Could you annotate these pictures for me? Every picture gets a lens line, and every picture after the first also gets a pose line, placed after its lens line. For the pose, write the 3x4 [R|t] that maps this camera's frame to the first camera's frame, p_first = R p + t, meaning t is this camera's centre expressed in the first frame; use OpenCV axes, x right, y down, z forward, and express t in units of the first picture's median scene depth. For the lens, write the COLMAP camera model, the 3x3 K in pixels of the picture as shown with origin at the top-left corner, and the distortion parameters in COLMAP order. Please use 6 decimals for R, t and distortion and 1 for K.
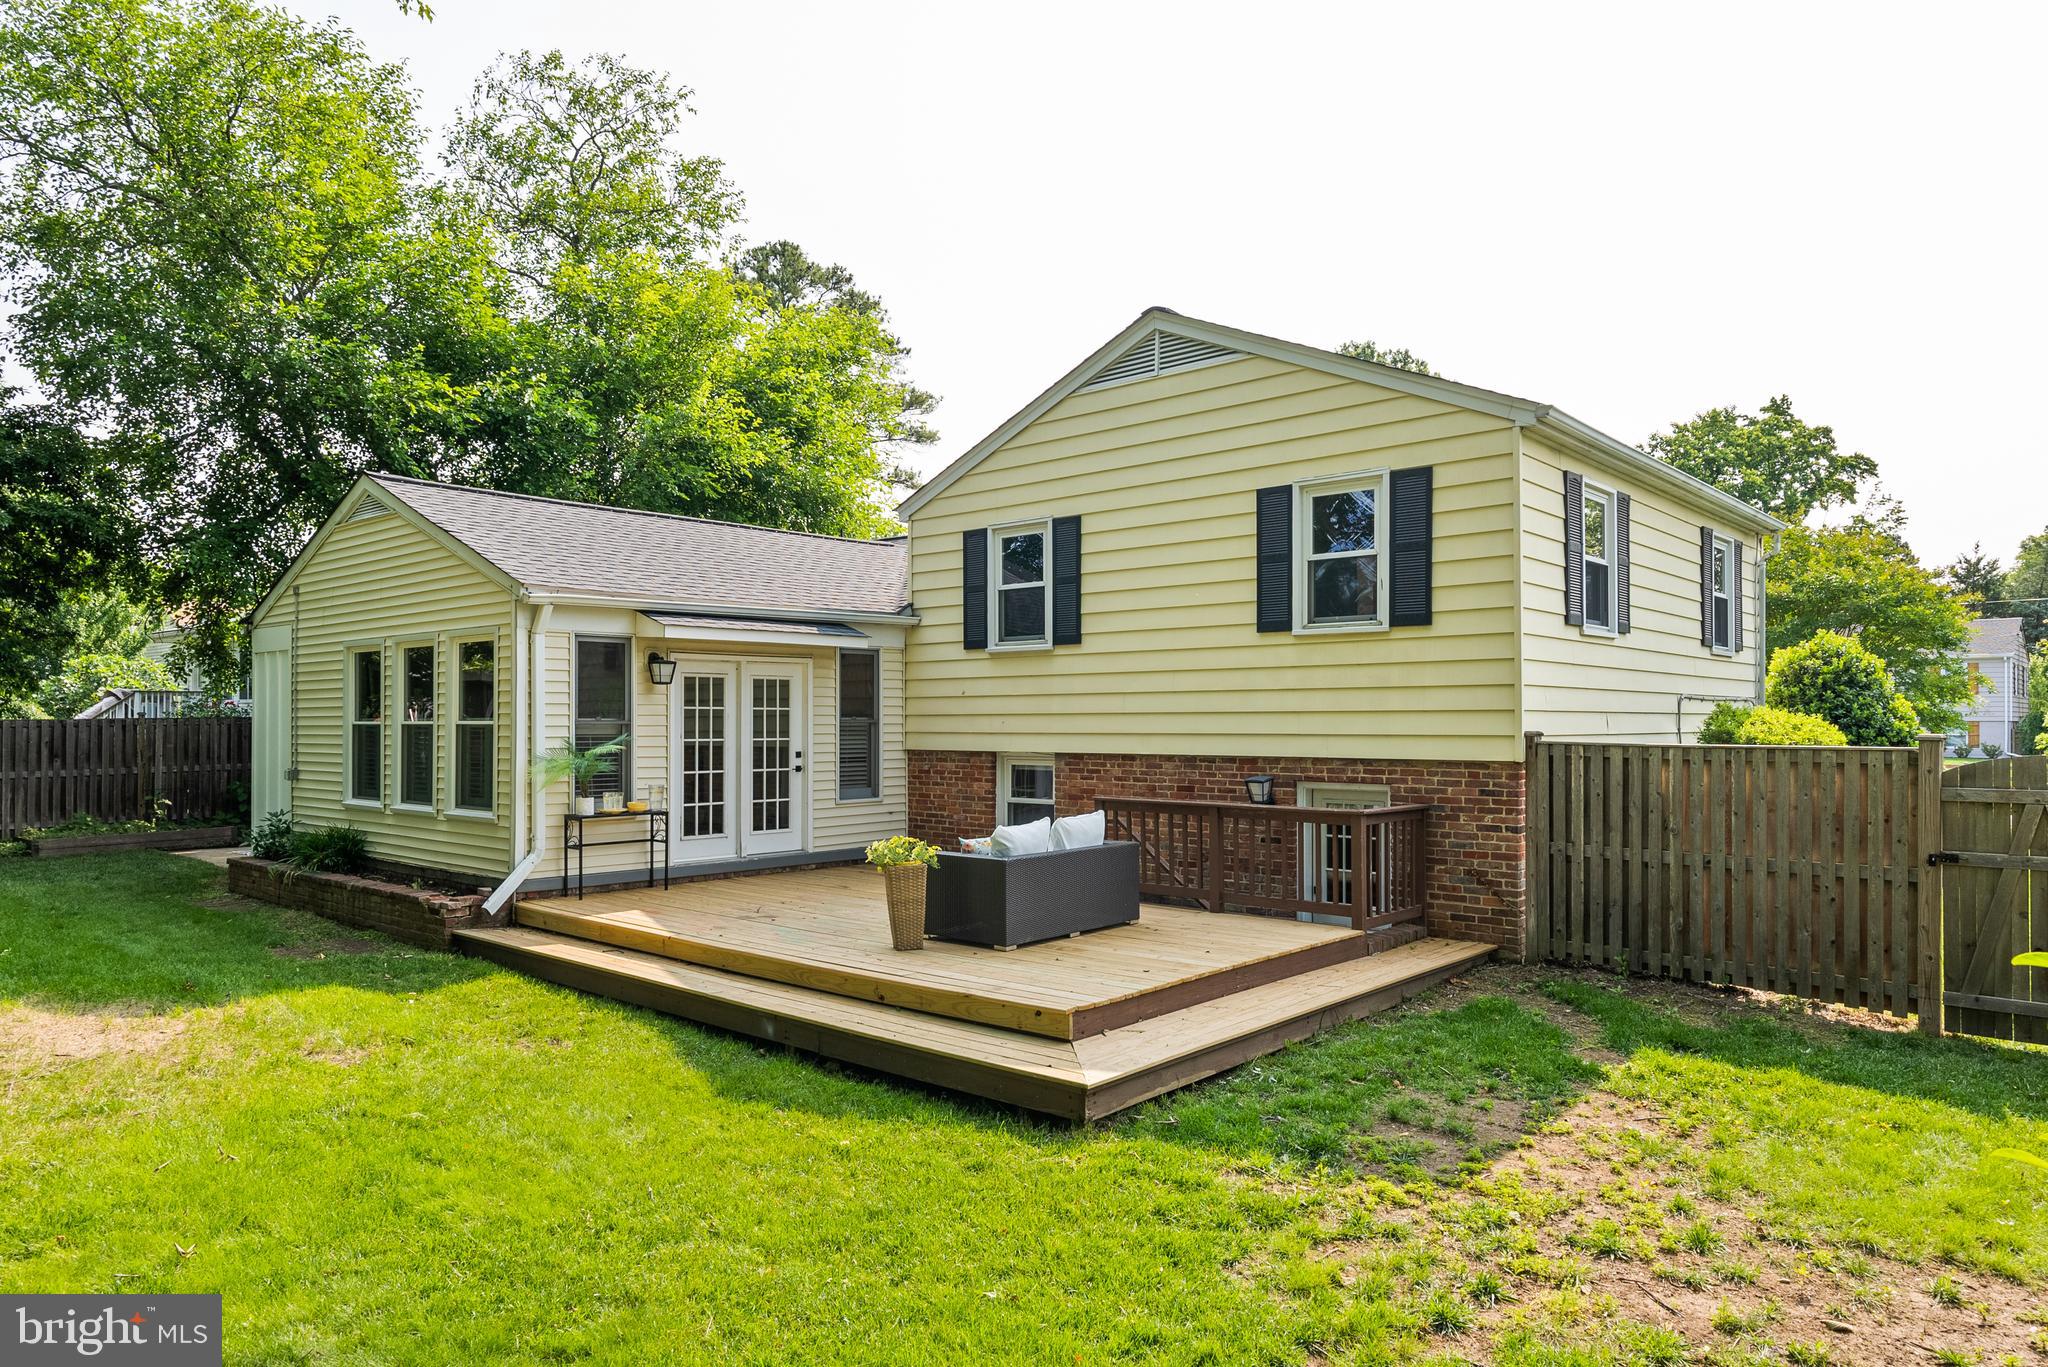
lens RADIAL K [[1295.9, 0, 1021.8], [0, 1295.9, 707.7], [0, 0, 1]] dist [0.003320, -0.000300]
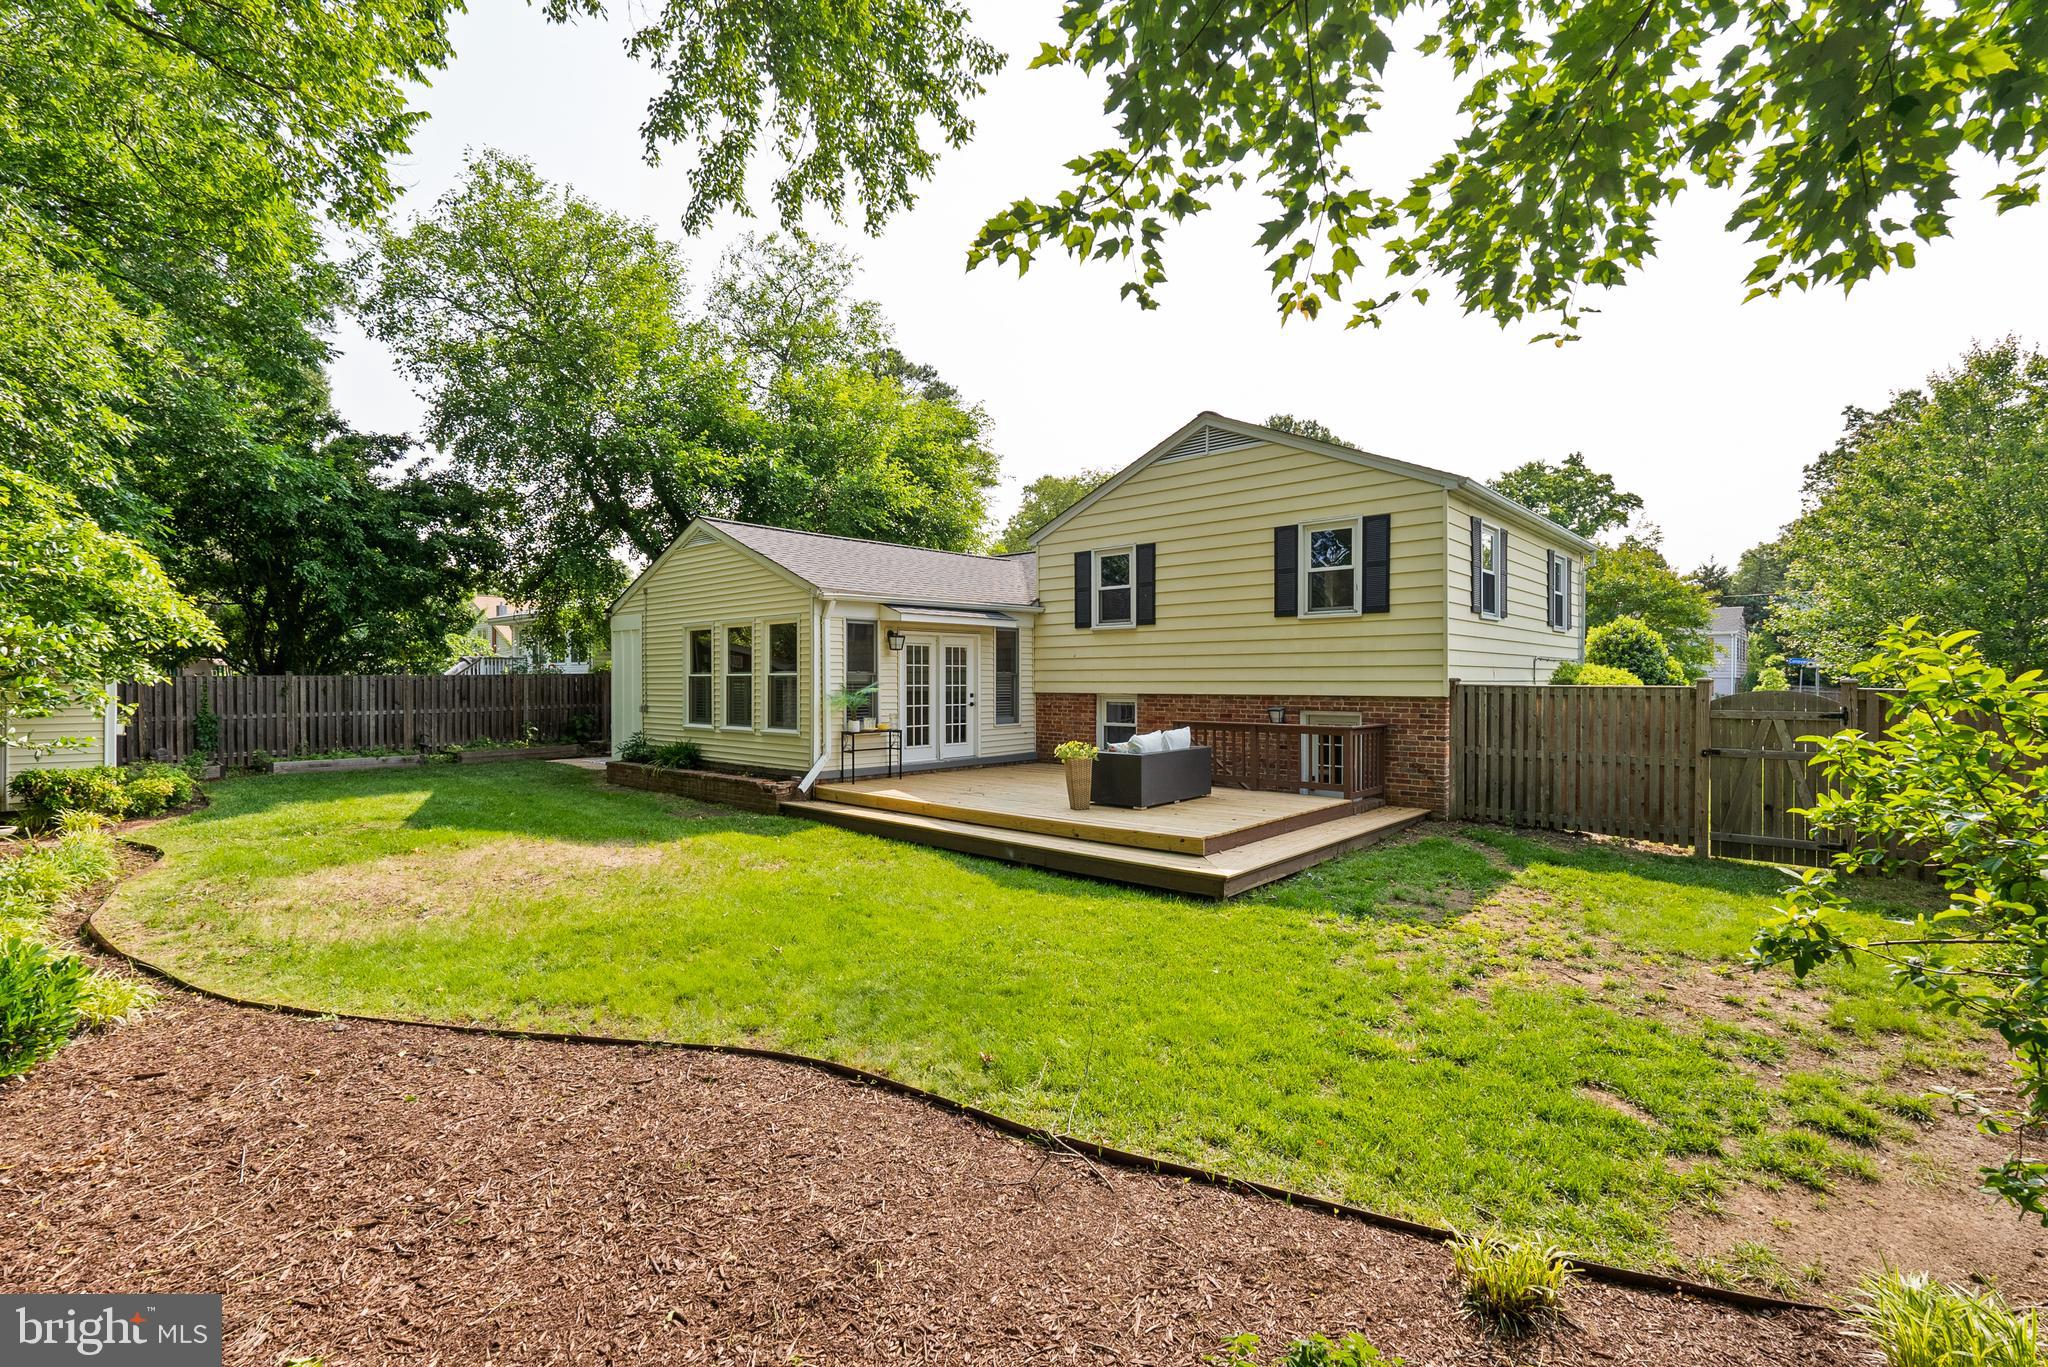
lens RADIAL K [[916.4, 0, 1024.0], [0, 916.4, 683.5], [0, 0, 1]] dist [-0.001599, -0.000041]
pose [[0.999978, -0.000558, -0.006575, -0.116625], [0.000650, 0.999902, 0.014004, 0.007306], [0.006567, -0.014008, 0.999880, -0.128231]]
